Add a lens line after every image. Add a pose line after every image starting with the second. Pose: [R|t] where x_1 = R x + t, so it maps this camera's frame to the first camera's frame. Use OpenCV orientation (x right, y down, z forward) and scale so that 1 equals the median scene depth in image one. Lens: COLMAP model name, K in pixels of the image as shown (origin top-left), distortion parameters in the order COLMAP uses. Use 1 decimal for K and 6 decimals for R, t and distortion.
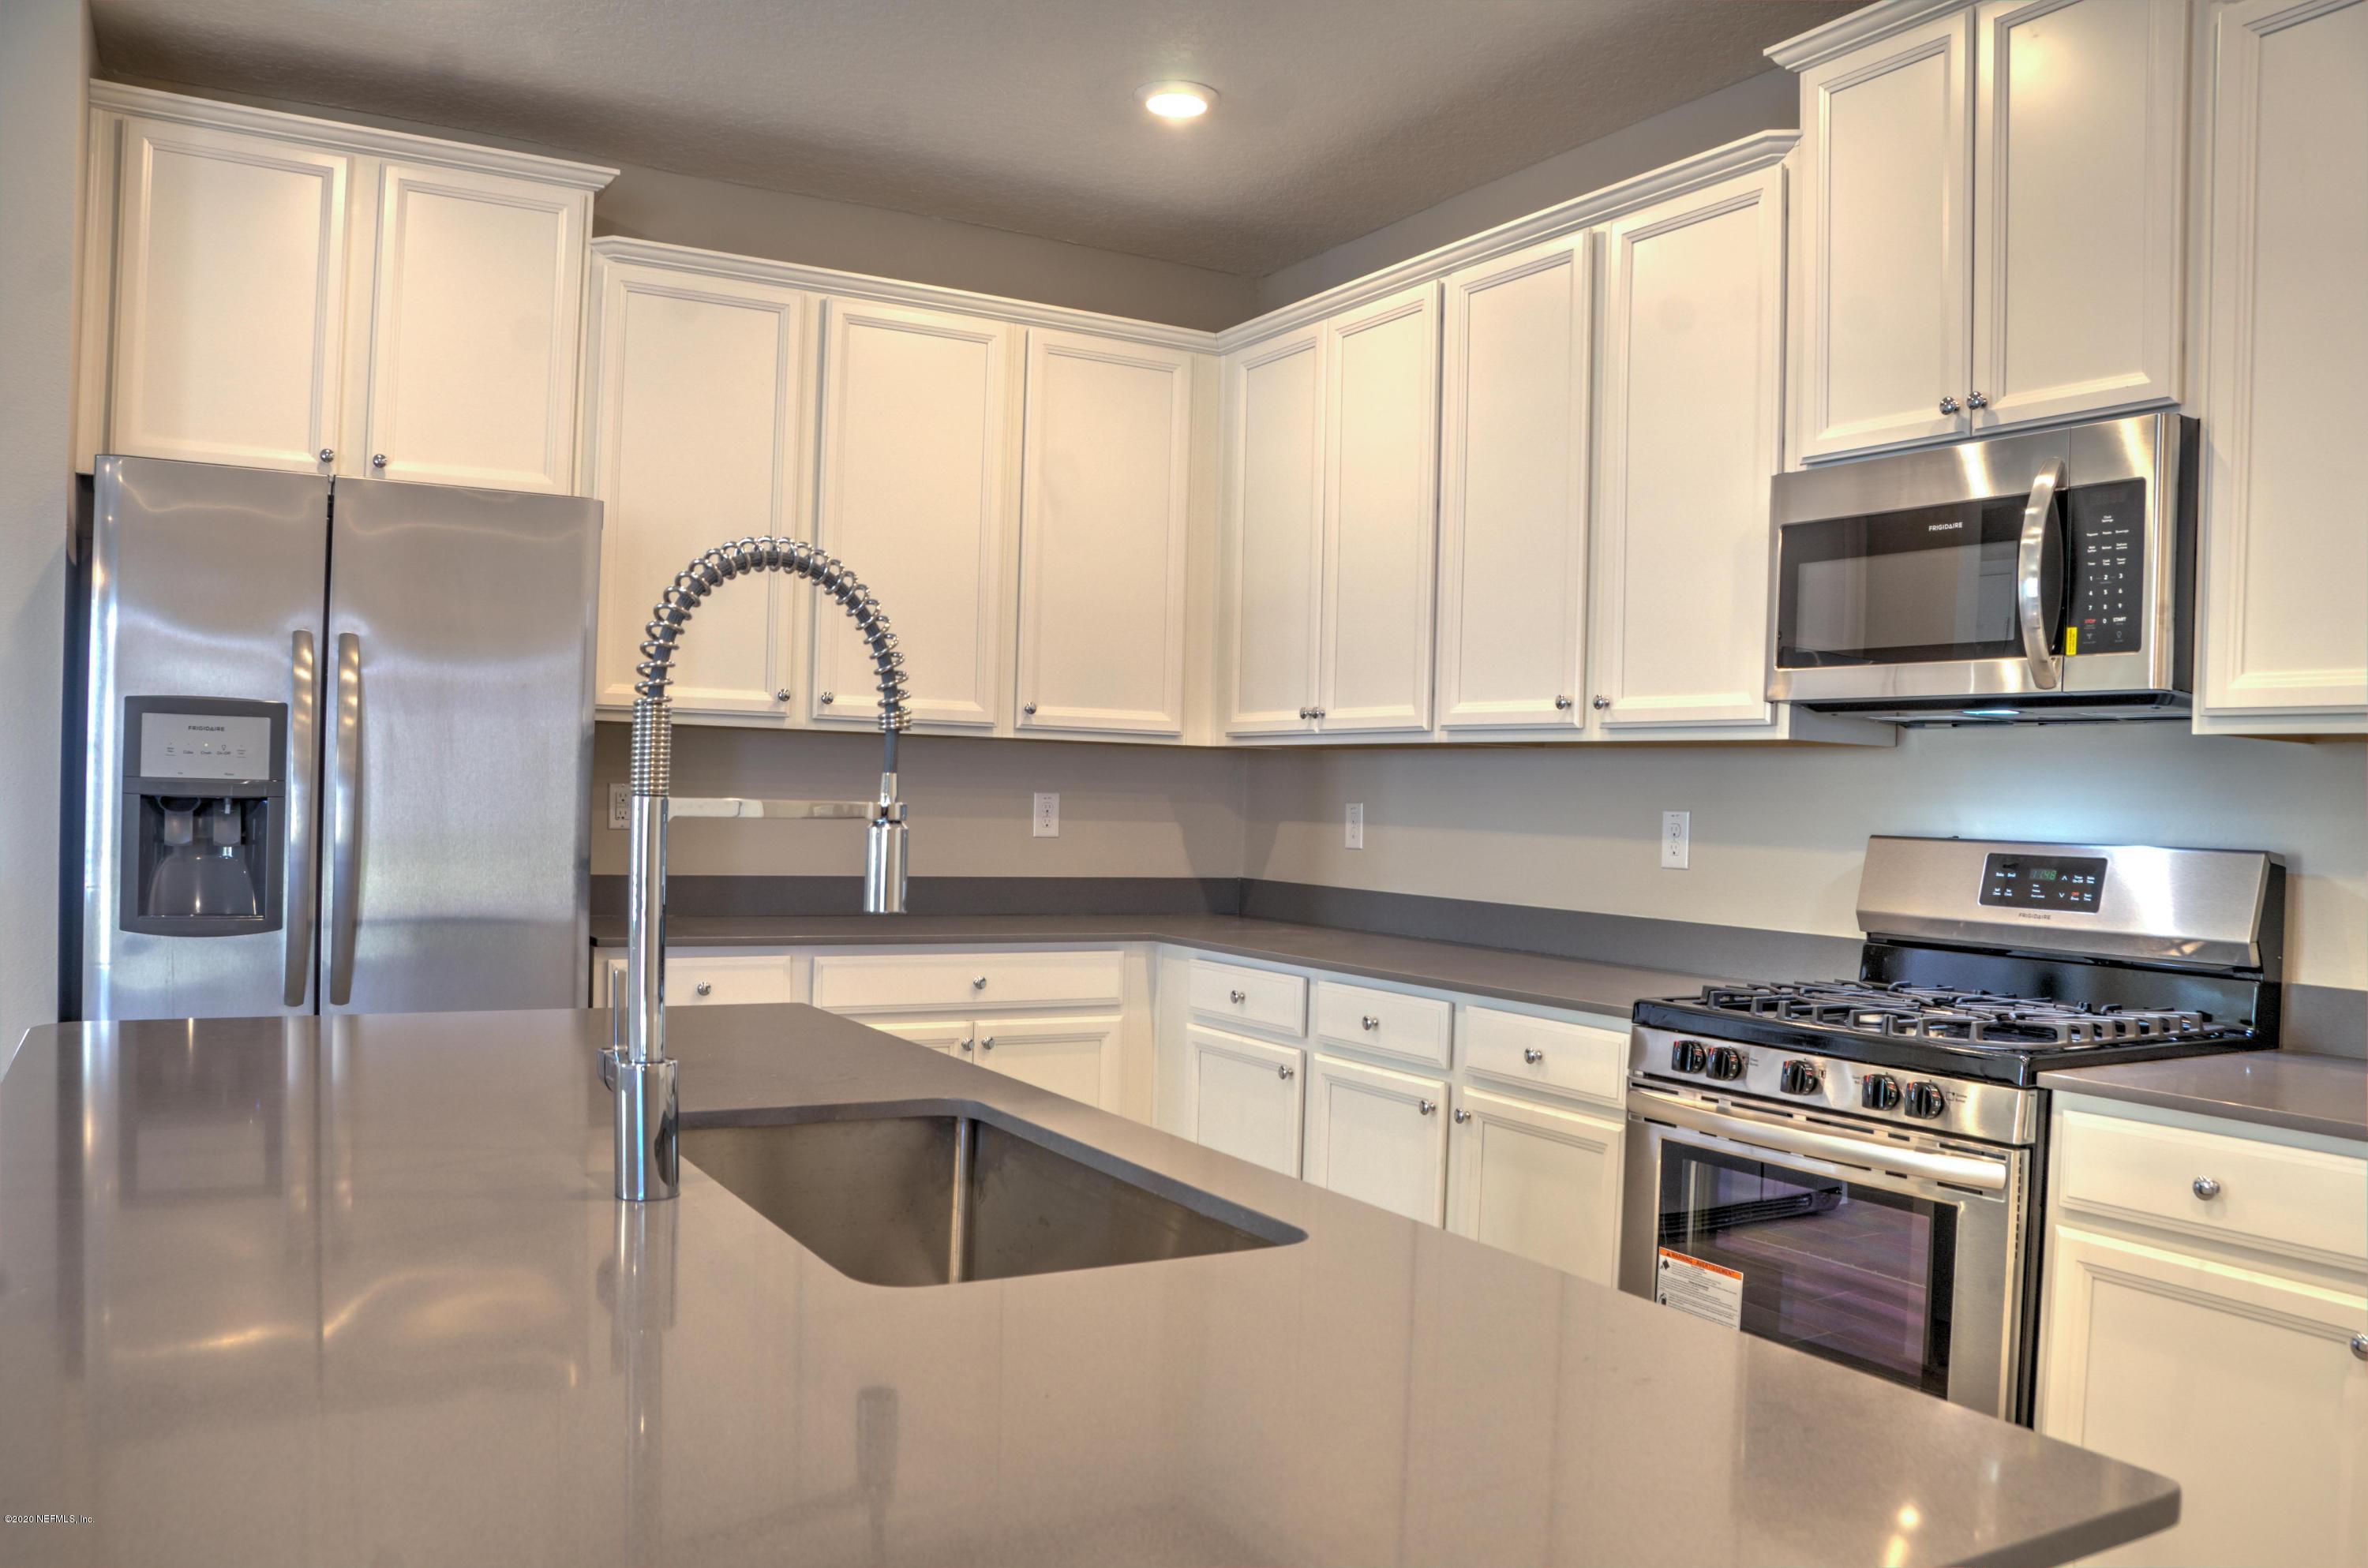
lens RADIAL K [[1854.4, 0, 1177.4], [0, 1854.4, 812.2], [0, 0, 1]] dist [-0.162962, 0.120933]
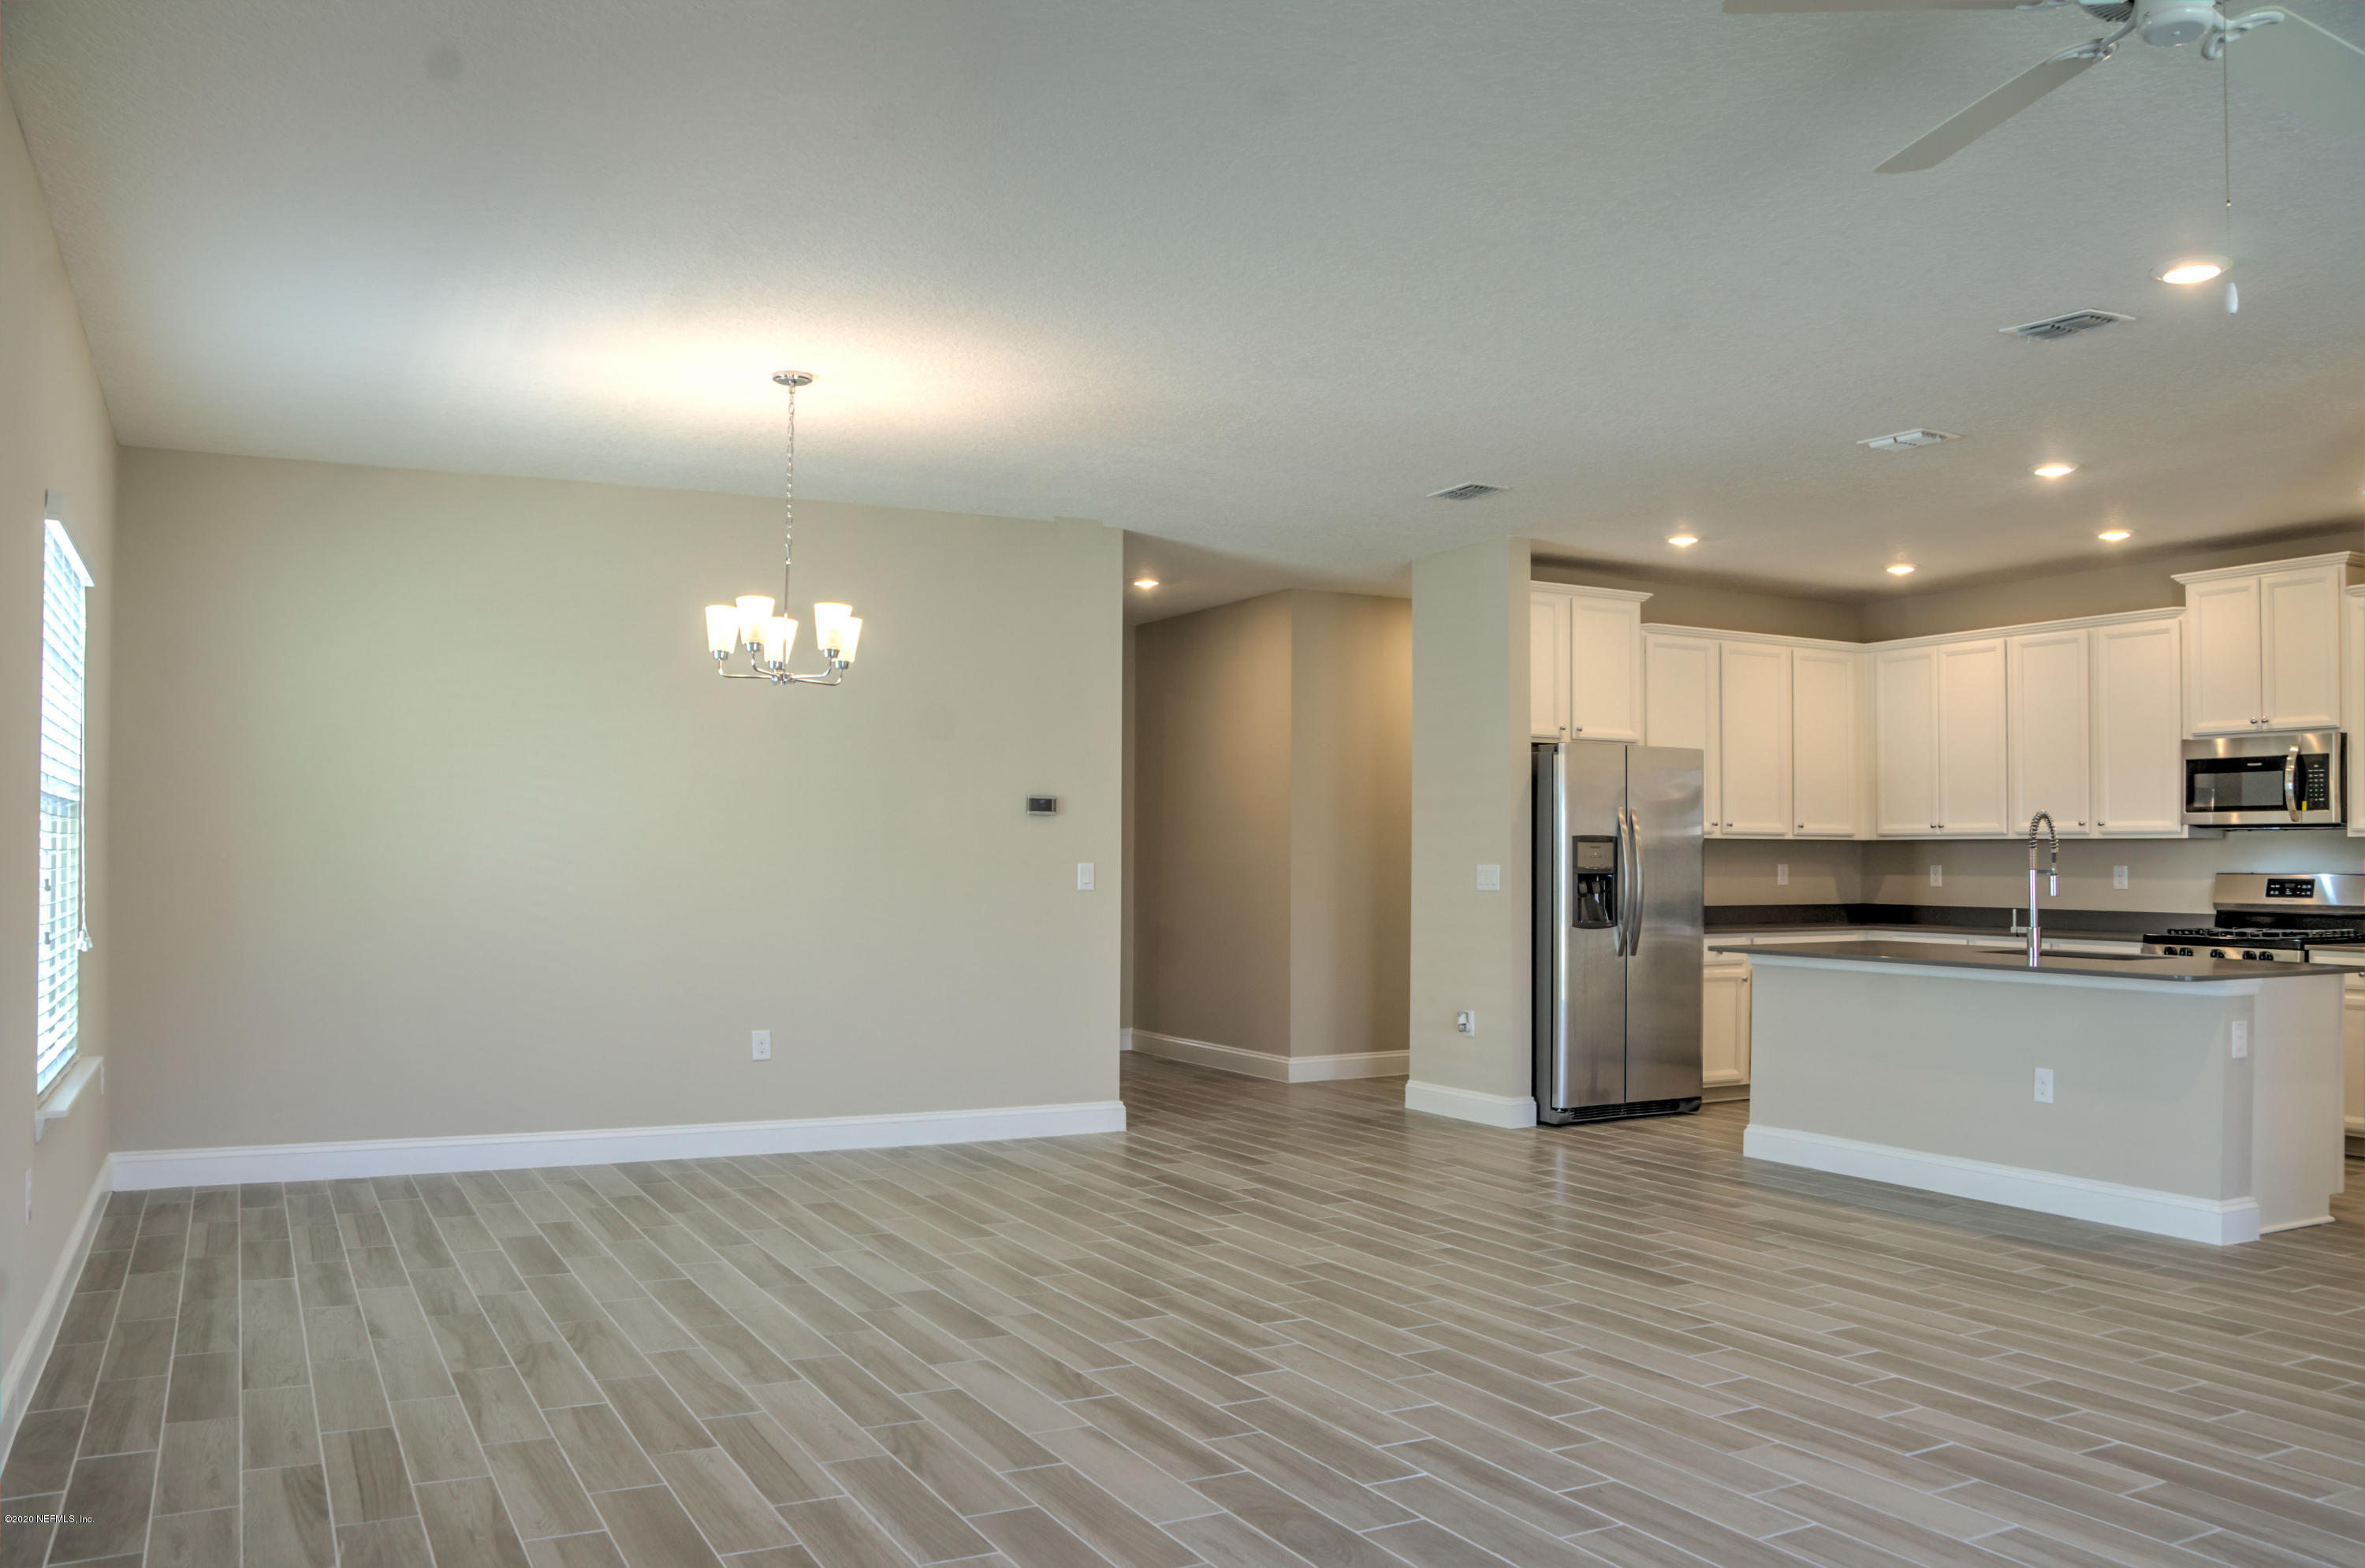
lens RADIAL K [[1852.3, 0, 1175.9], [0, 1852.3, 812.2], [0, 0, 1]] dist [-0.162962, 0.120933]
pose [[0.998934, -0.022707, -0.040198, -1.022569], [0.021291, 0.999150, -0.035311, -0.016918], [0.040965, 0.034418, 0.998568, -1.634773]]
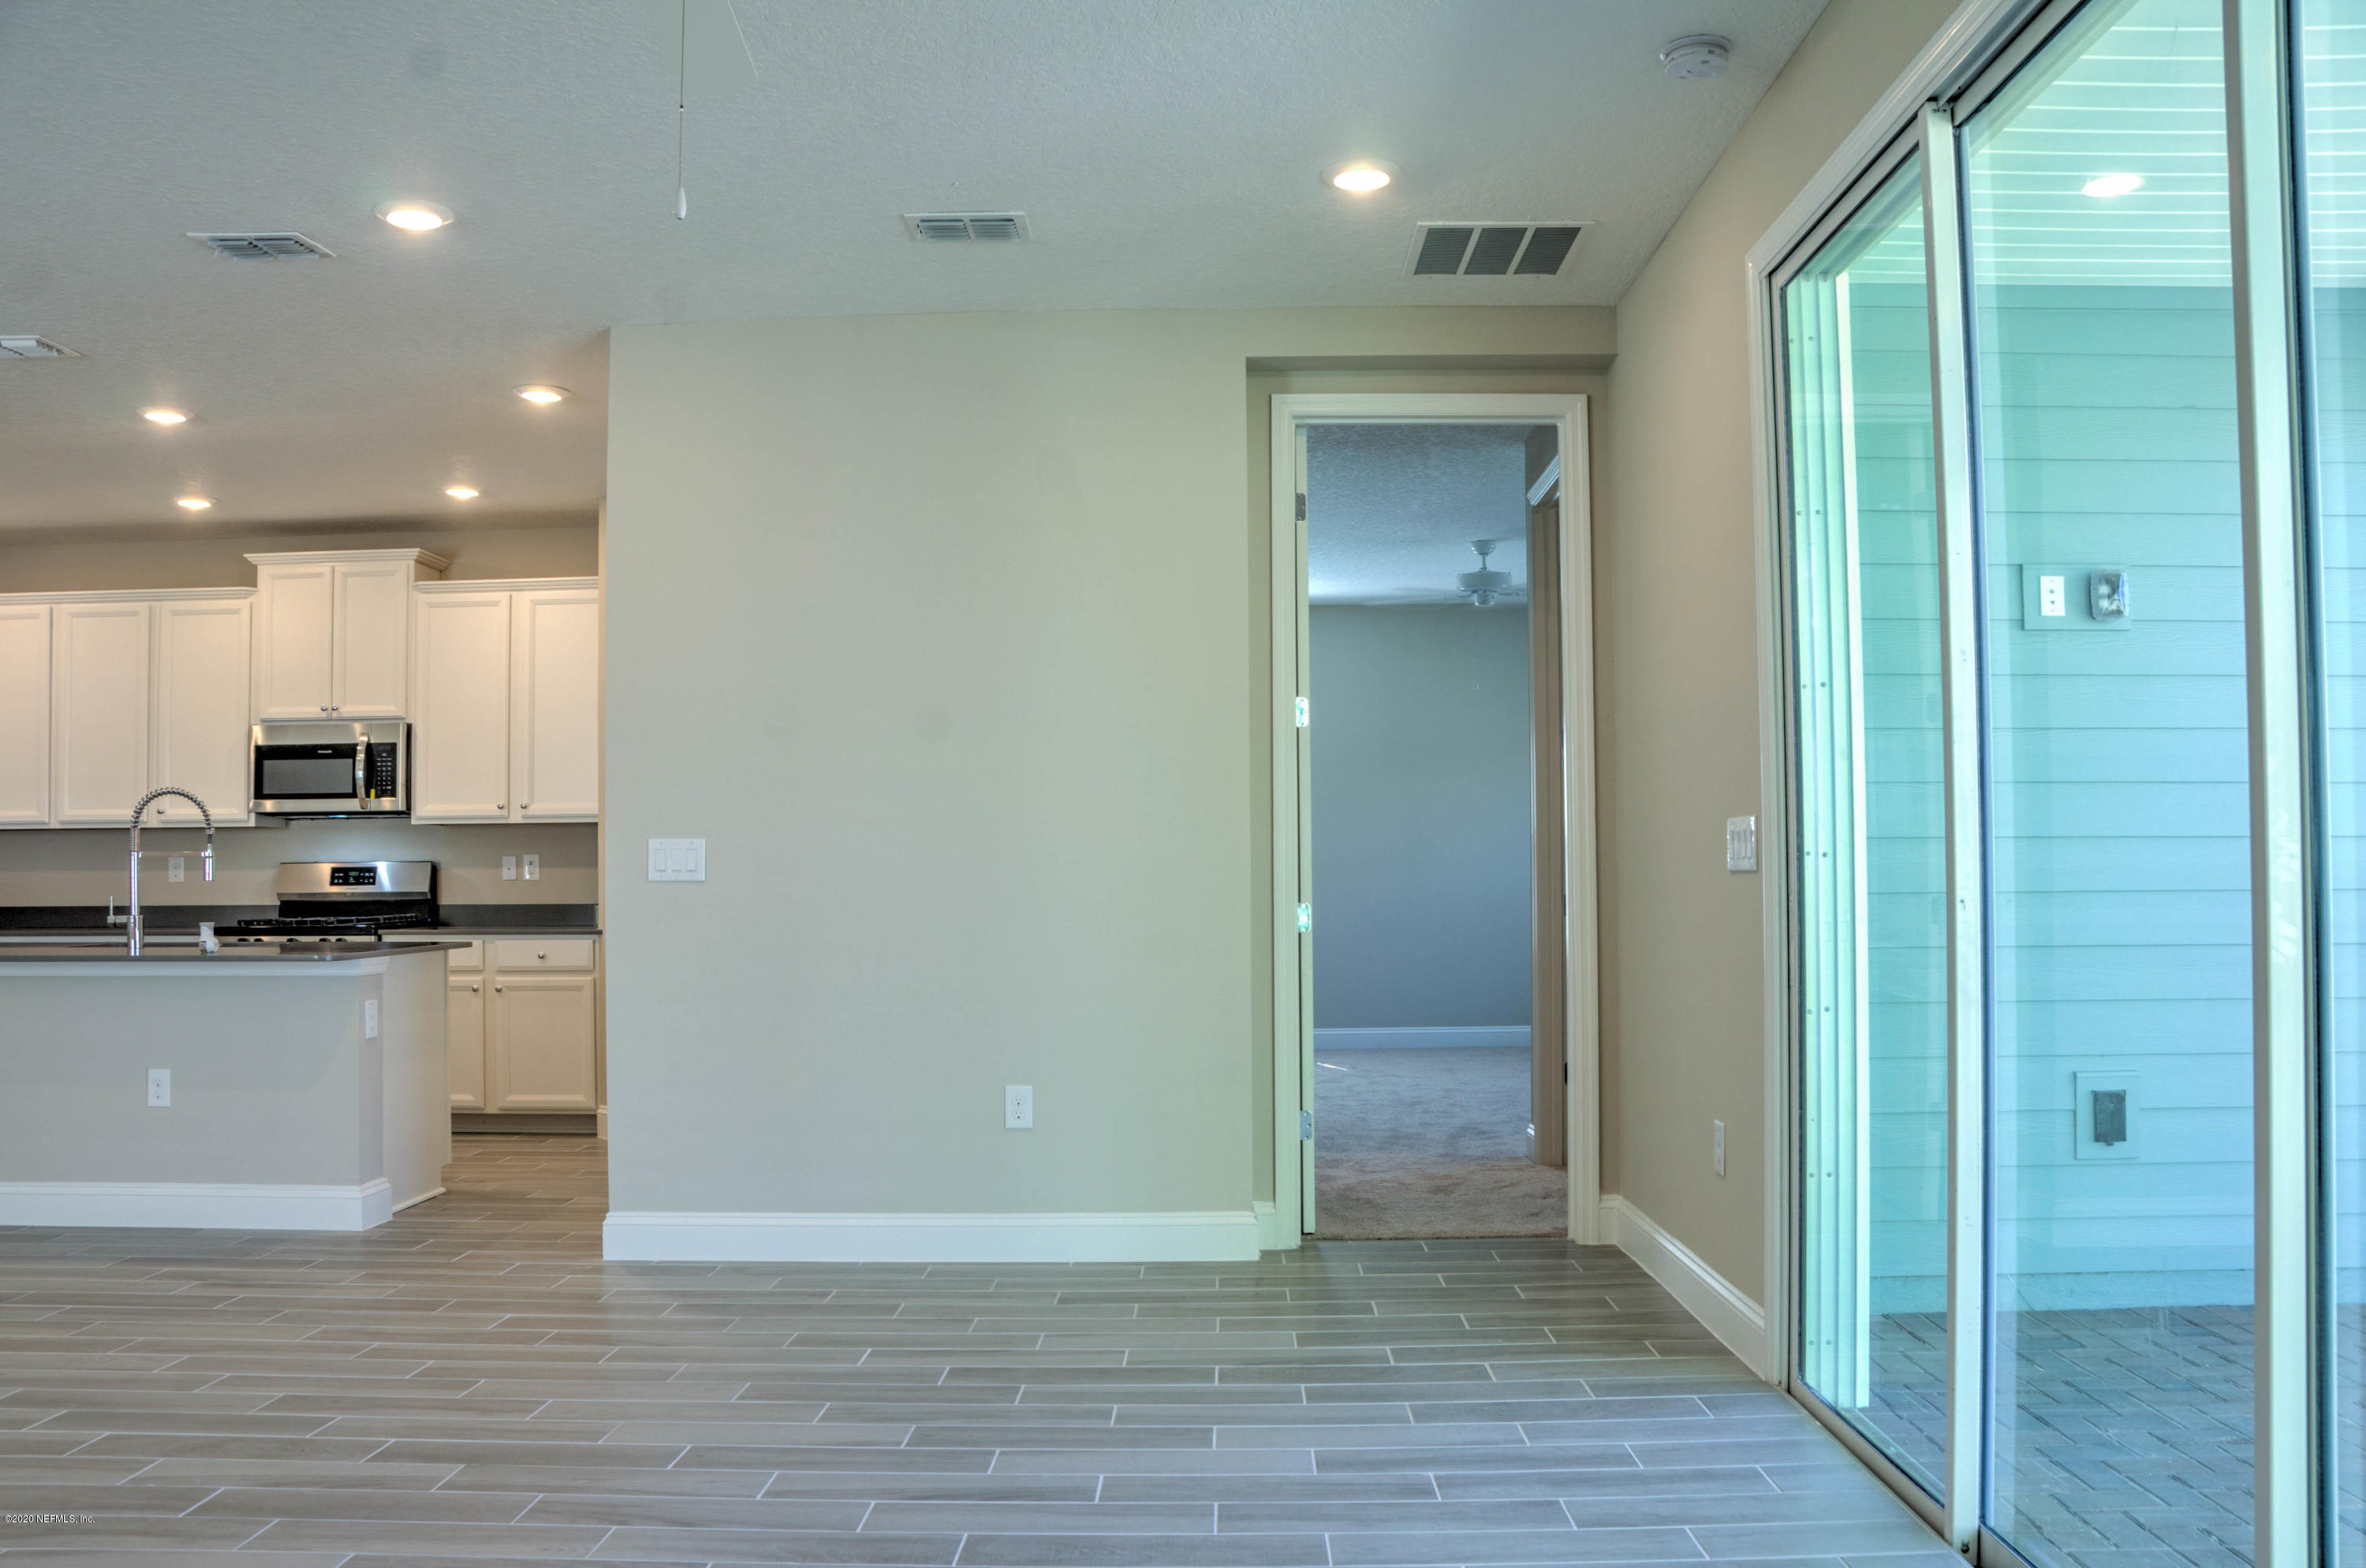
lens RADIAL K [[1865.6, 0, 1178.9], [0, 1865.6, 826.0], [0, 0, 1]] dist [-0.162446, 0.116005]
pose [[0.524291, -0.015014, 0.851407, -1.133643], [0.034916, 0.999383, -0.003877, 0.014995], [-0.850823, 0.031760, 0.524491, -1.432546]]
